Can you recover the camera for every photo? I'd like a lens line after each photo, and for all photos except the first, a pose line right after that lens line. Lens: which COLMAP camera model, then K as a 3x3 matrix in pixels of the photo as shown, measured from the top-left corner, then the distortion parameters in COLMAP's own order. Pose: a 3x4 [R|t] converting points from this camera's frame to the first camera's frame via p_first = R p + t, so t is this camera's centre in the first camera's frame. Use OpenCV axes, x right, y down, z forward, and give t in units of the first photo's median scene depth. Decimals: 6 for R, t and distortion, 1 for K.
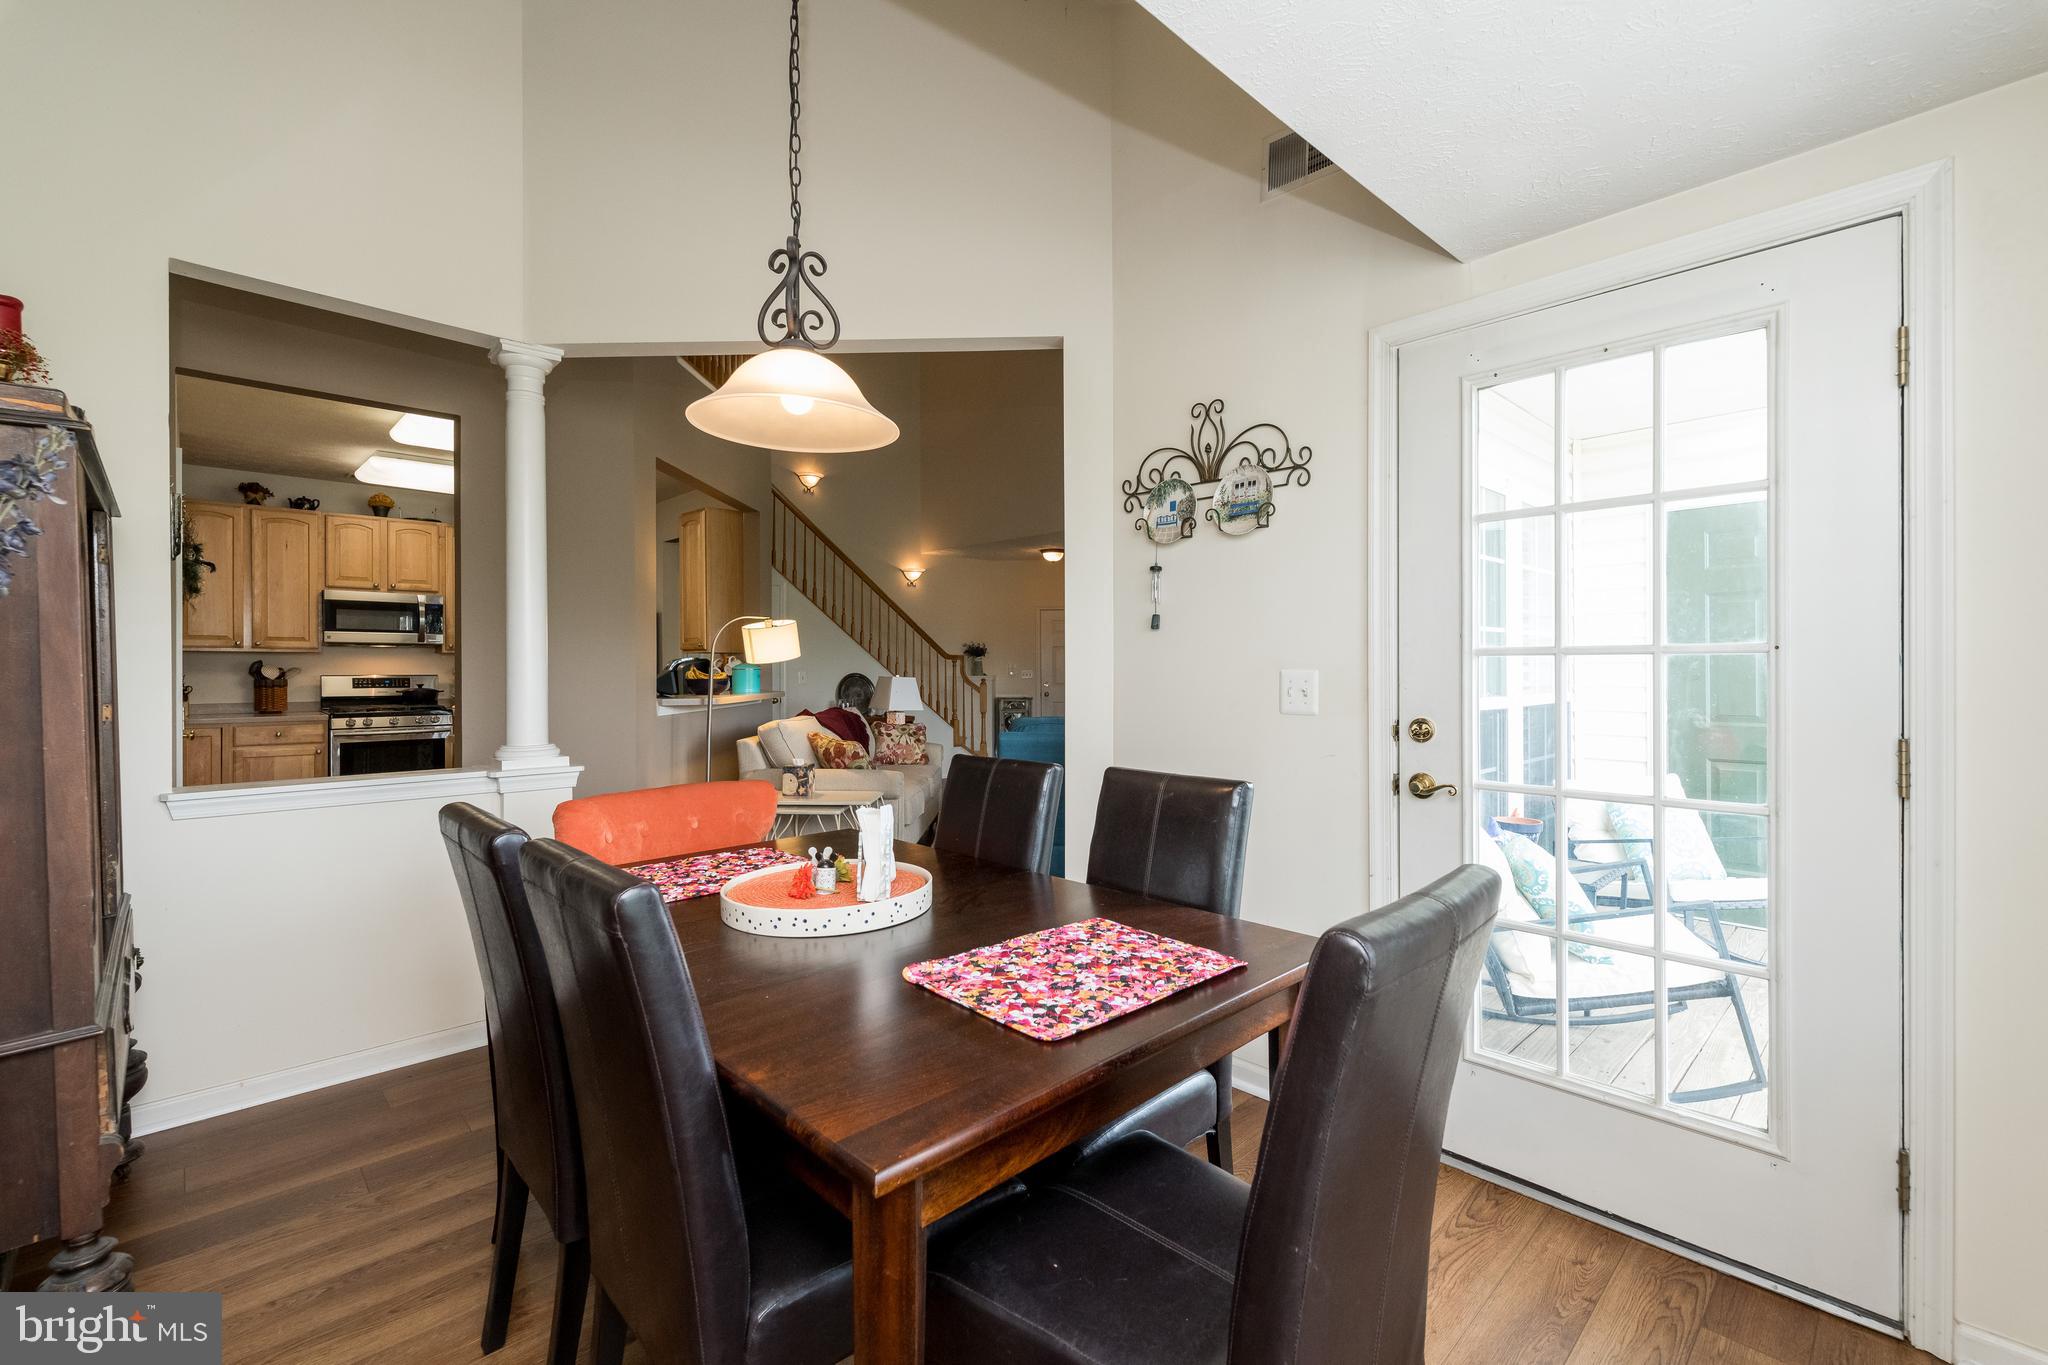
lens RADIAL K [[877.2, 0, 1026.7], [0, 877.2, 670.5], [0, 0, 1]] dist [0.006504, -0.001242]
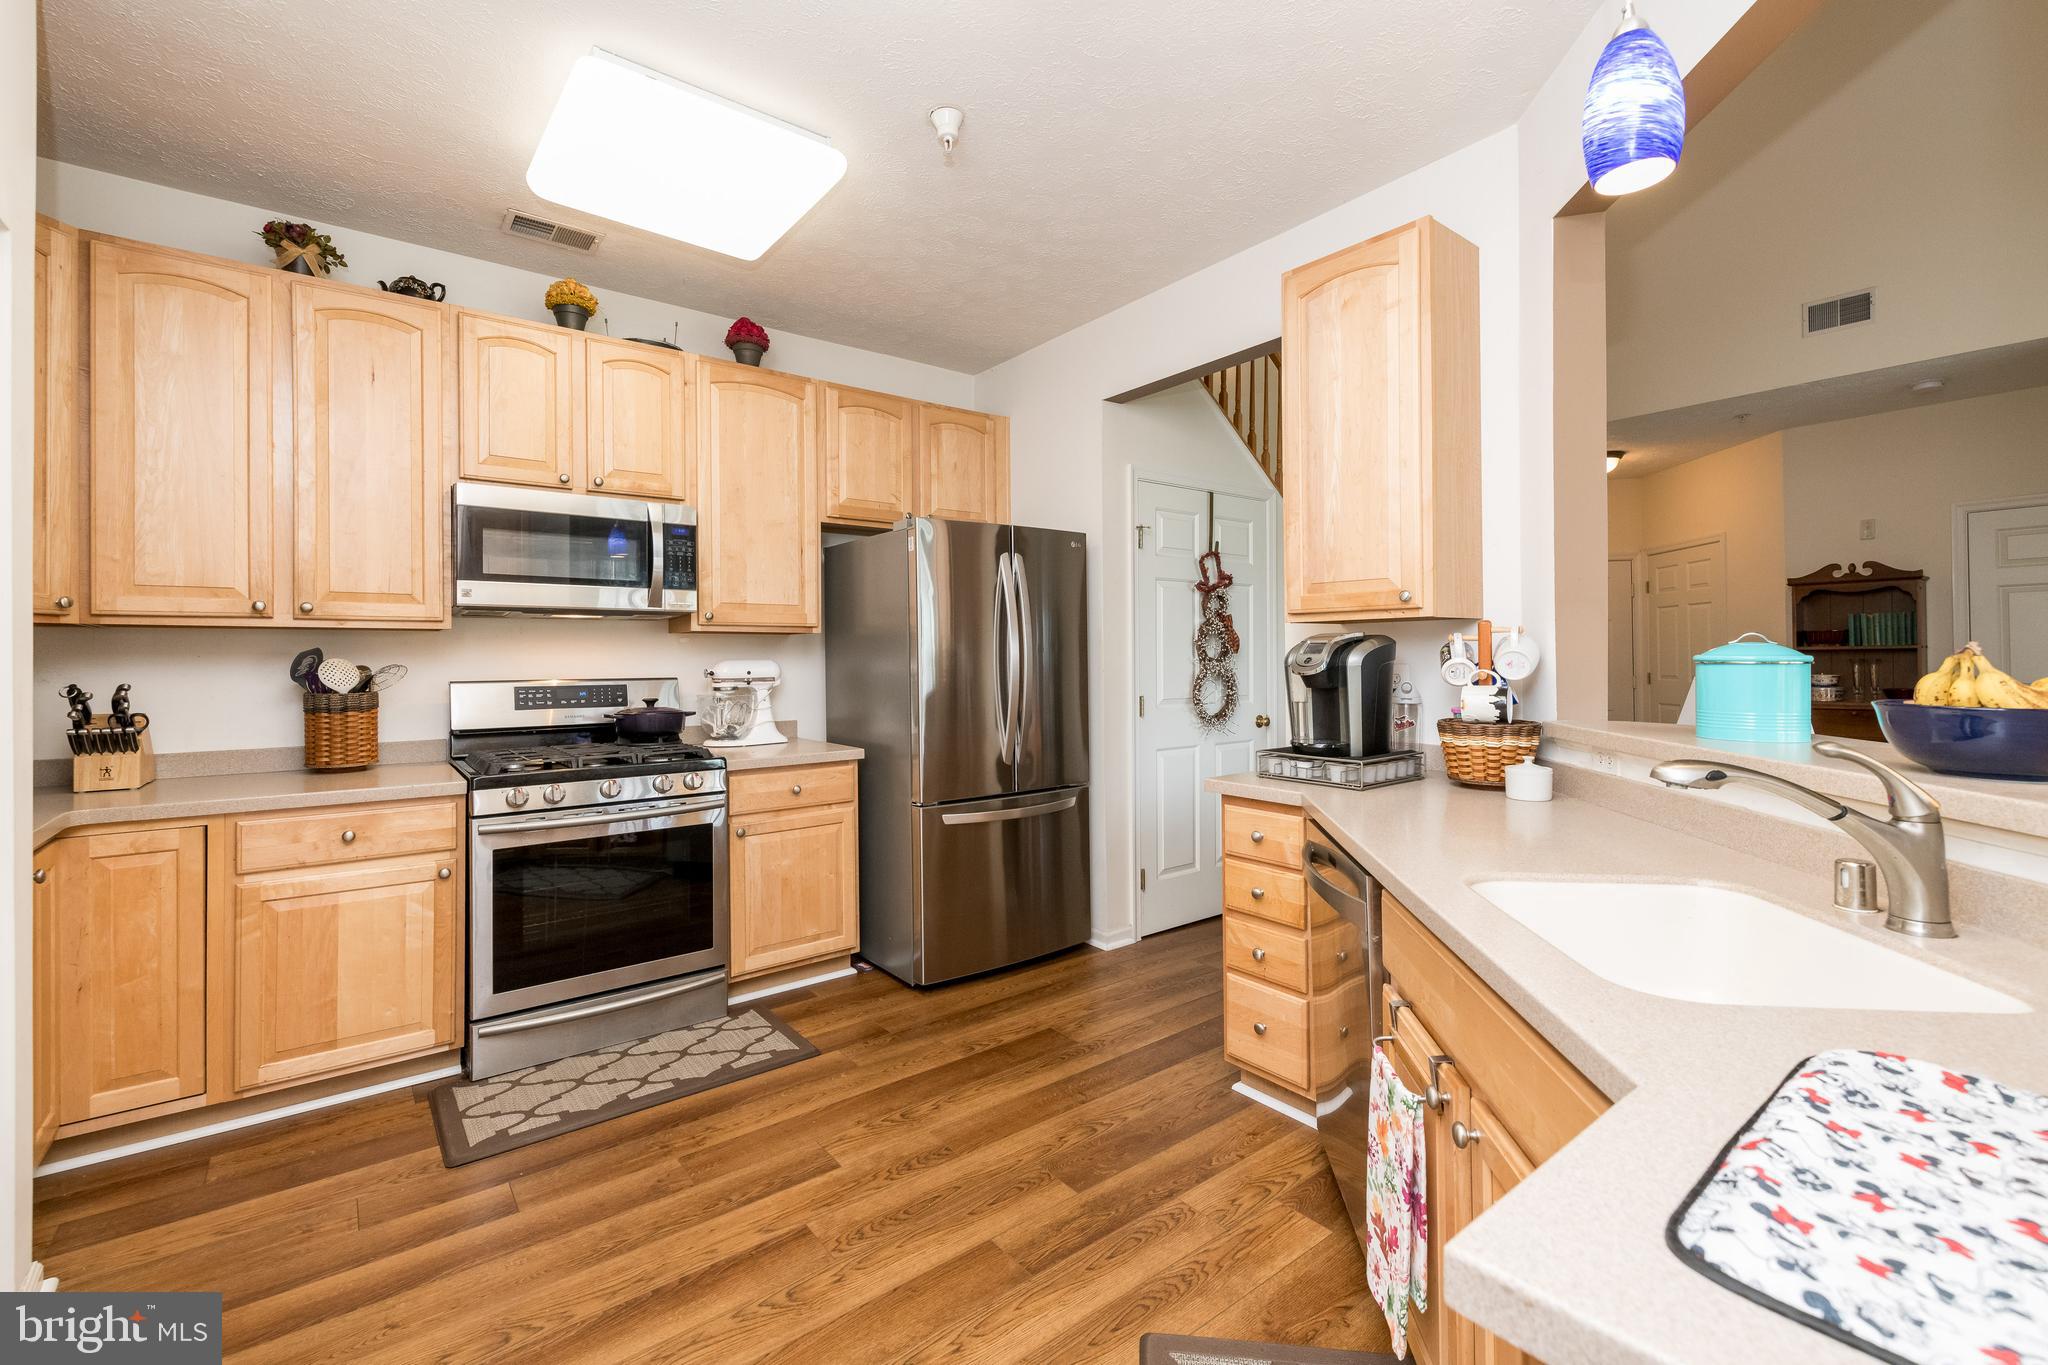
lens RADIAL K [[877.2, 0, 1024.9], [0, 877.2, 665.6], [0, 0, 1]] dist [0.006504, -0.001242]
pose [[0.994141, -0.002437, -0.108061, -0.470109], [0.002951, 0.999985, 0.004600, -0.003899], [0.108048, -0.004892, 0.994134, 0.595700]]
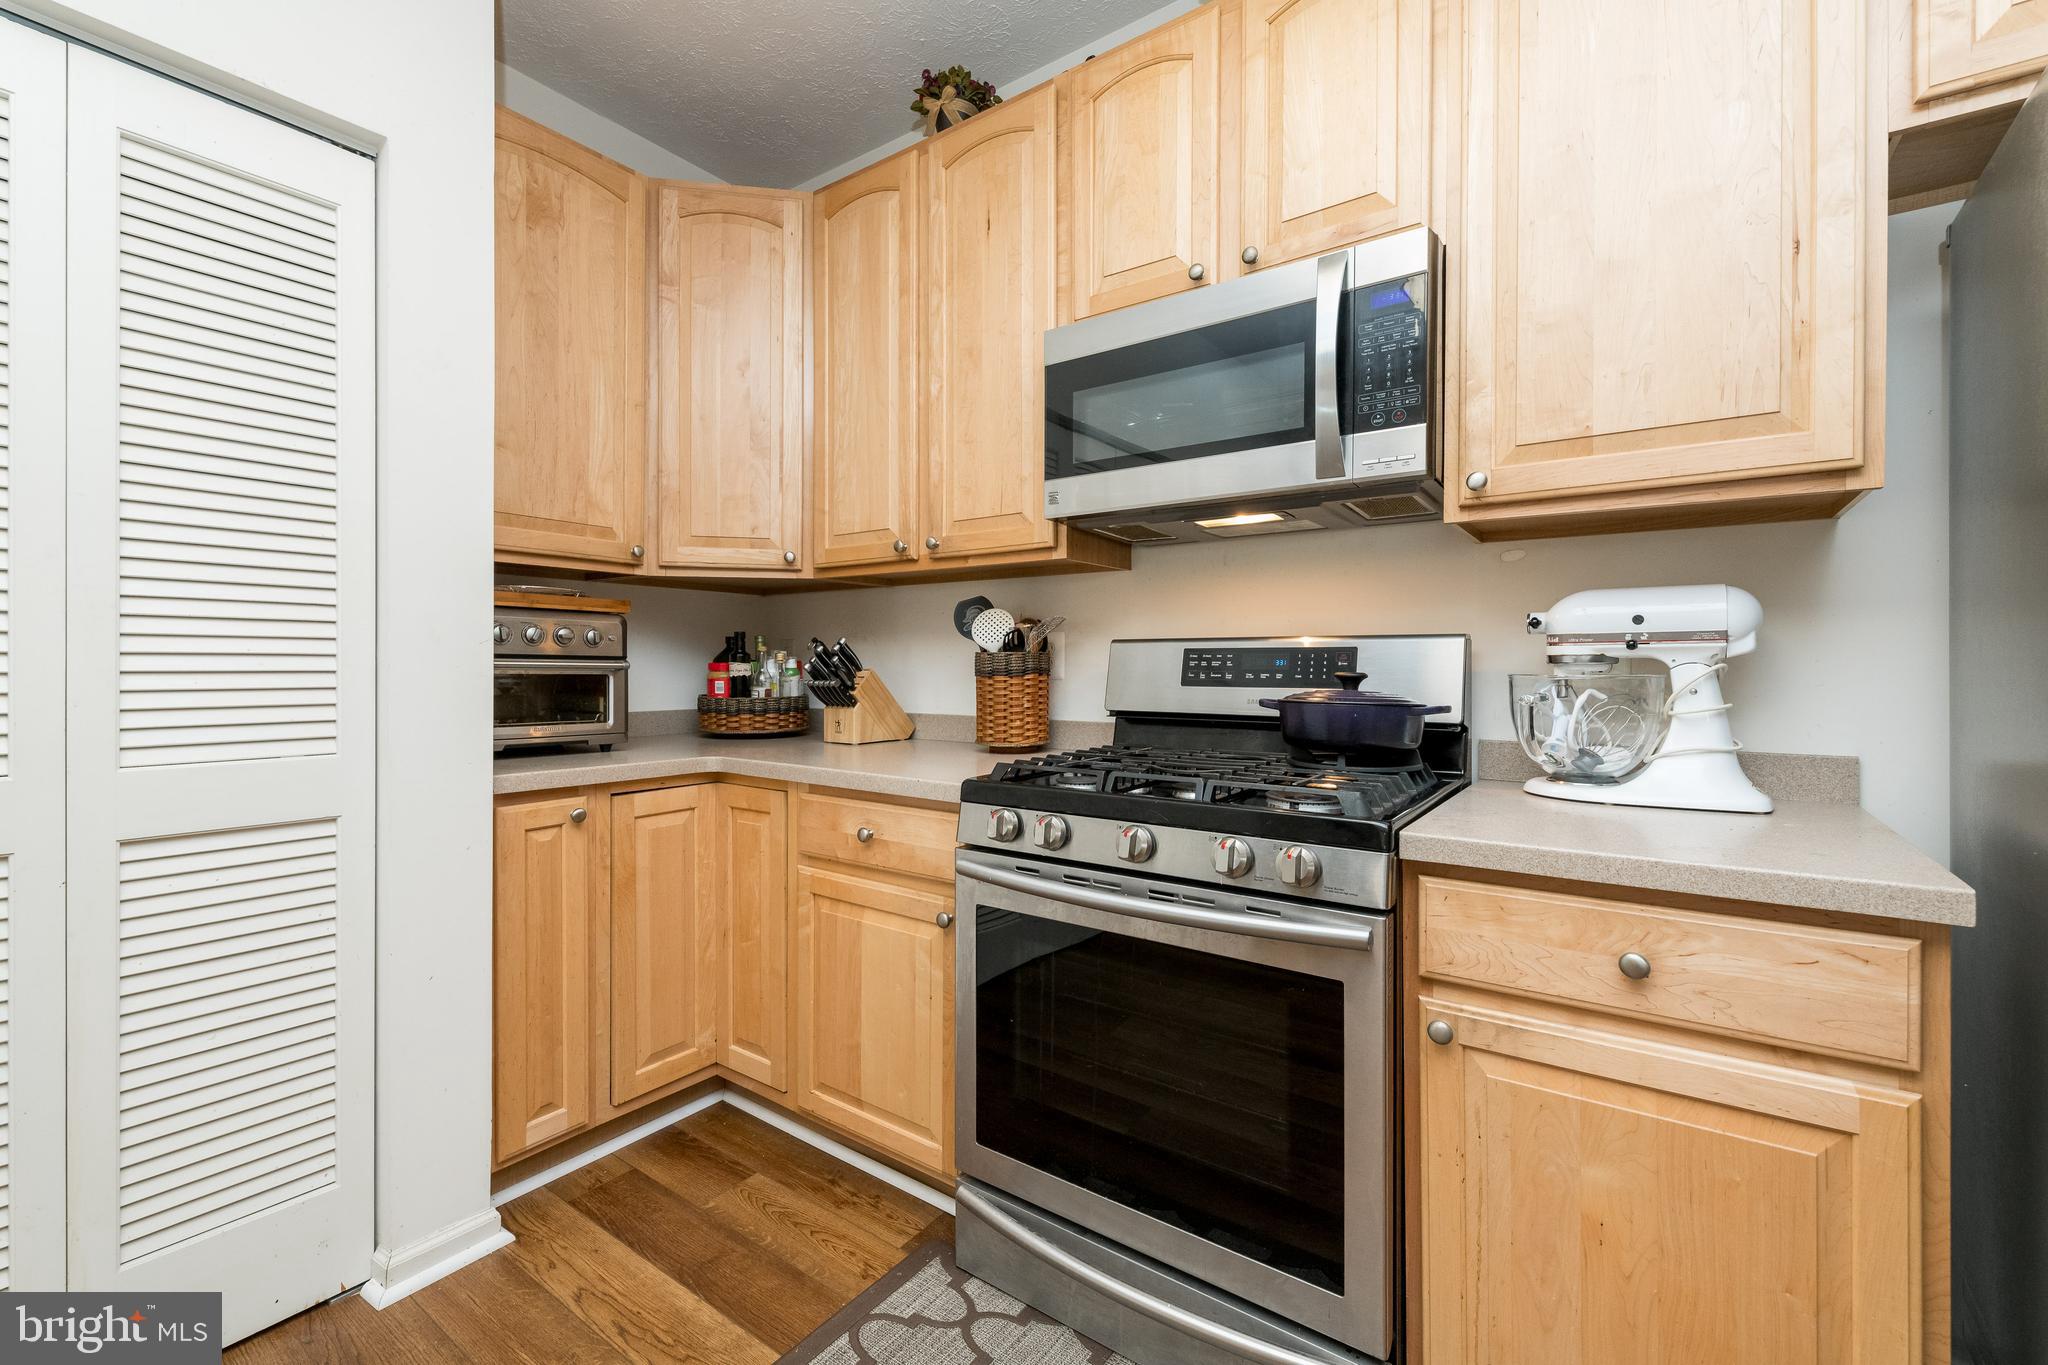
lens RADIAL K [[877.2, 0, 1019.3], [0, 877.2, 665.1], [0, 0, 1]] dist [0.006504, -0.001242]
pose [[0.166894, 0.007922, -0.985943, -0.513102], [-0.004908, 0.999962, 0.007204, 0.012555], [0.985963, 0.003637, 0.166926, 0.929765]]
